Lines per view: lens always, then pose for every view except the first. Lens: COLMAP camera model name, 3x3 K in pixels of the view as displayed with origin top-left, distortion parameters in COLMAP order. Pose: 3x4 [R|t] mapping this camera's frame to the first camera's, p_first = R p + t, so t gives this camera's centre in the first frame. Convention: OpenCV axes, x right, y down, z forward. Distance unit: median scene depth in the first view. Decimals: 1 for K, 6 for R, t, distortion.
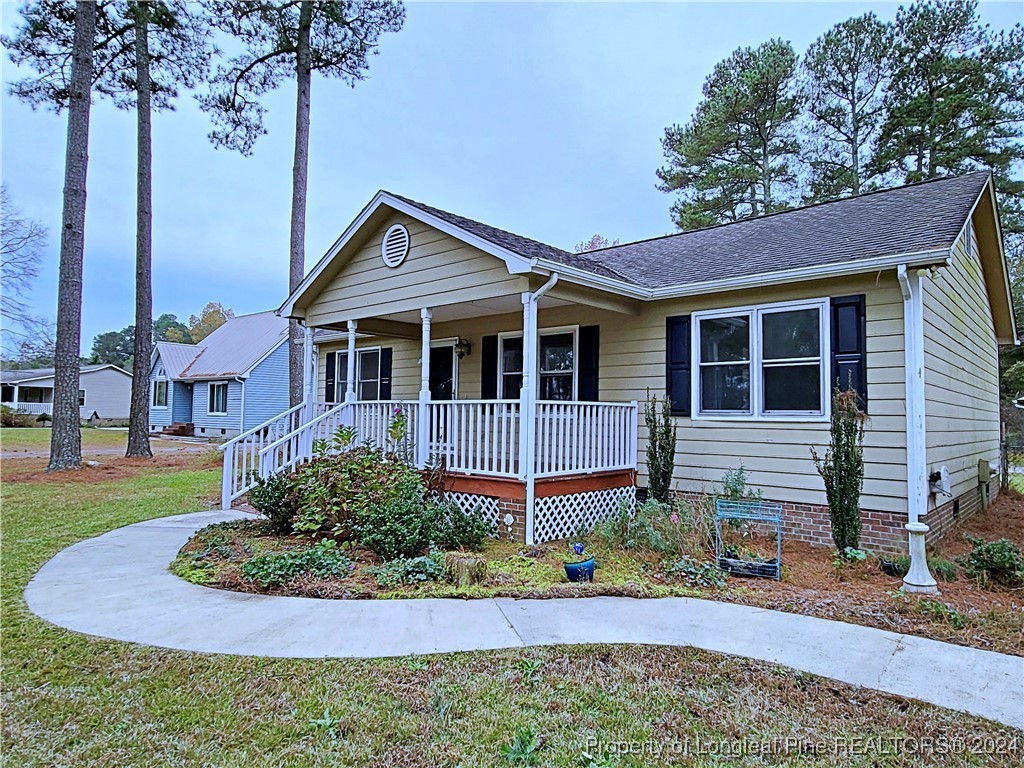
lens RADIAL K [[586.4, 0, 515.9], [0, 586.4, 393.3], [0, 0, 1]] dist [-0.016533, 0.005075]
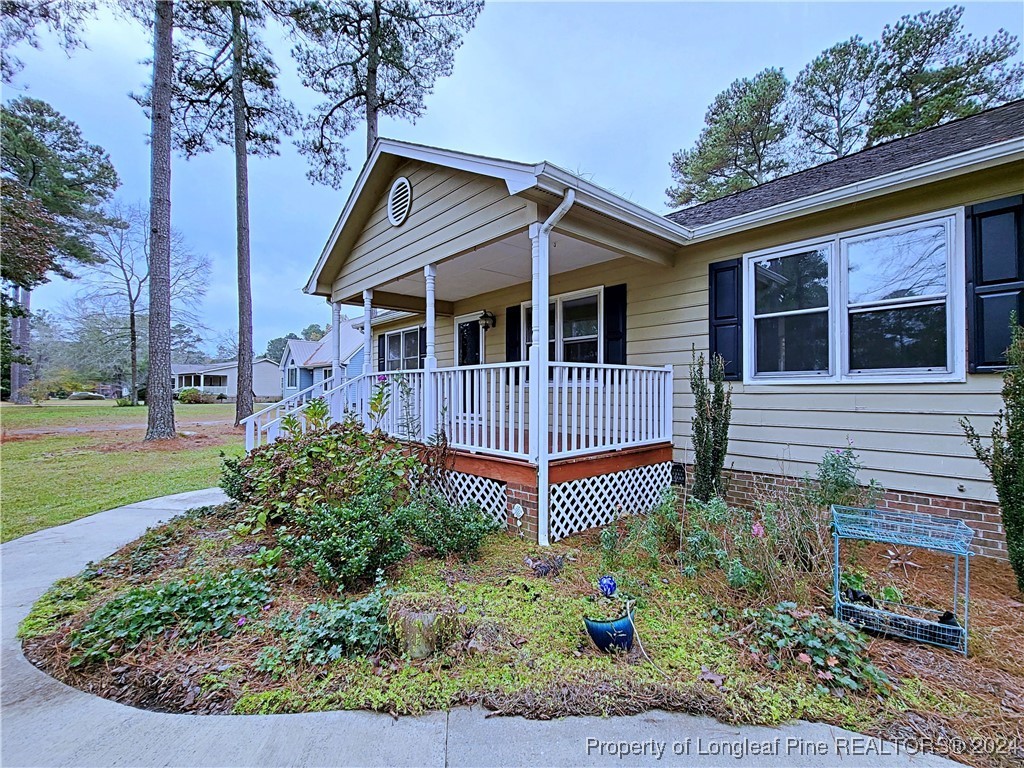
lens RADIAL K [[421.2, 0, 508.4], [0, 421.2, 390.7], [0, 0, 1]] dist [-0.003364, -0.002172]
pose [[0.992945, -0.017473, -0.117282, 0.036668], [0.022018, 0.999051, 0.037575, 0.022952], [0.116514, -0.039893, 0.992388, 0.348142]]
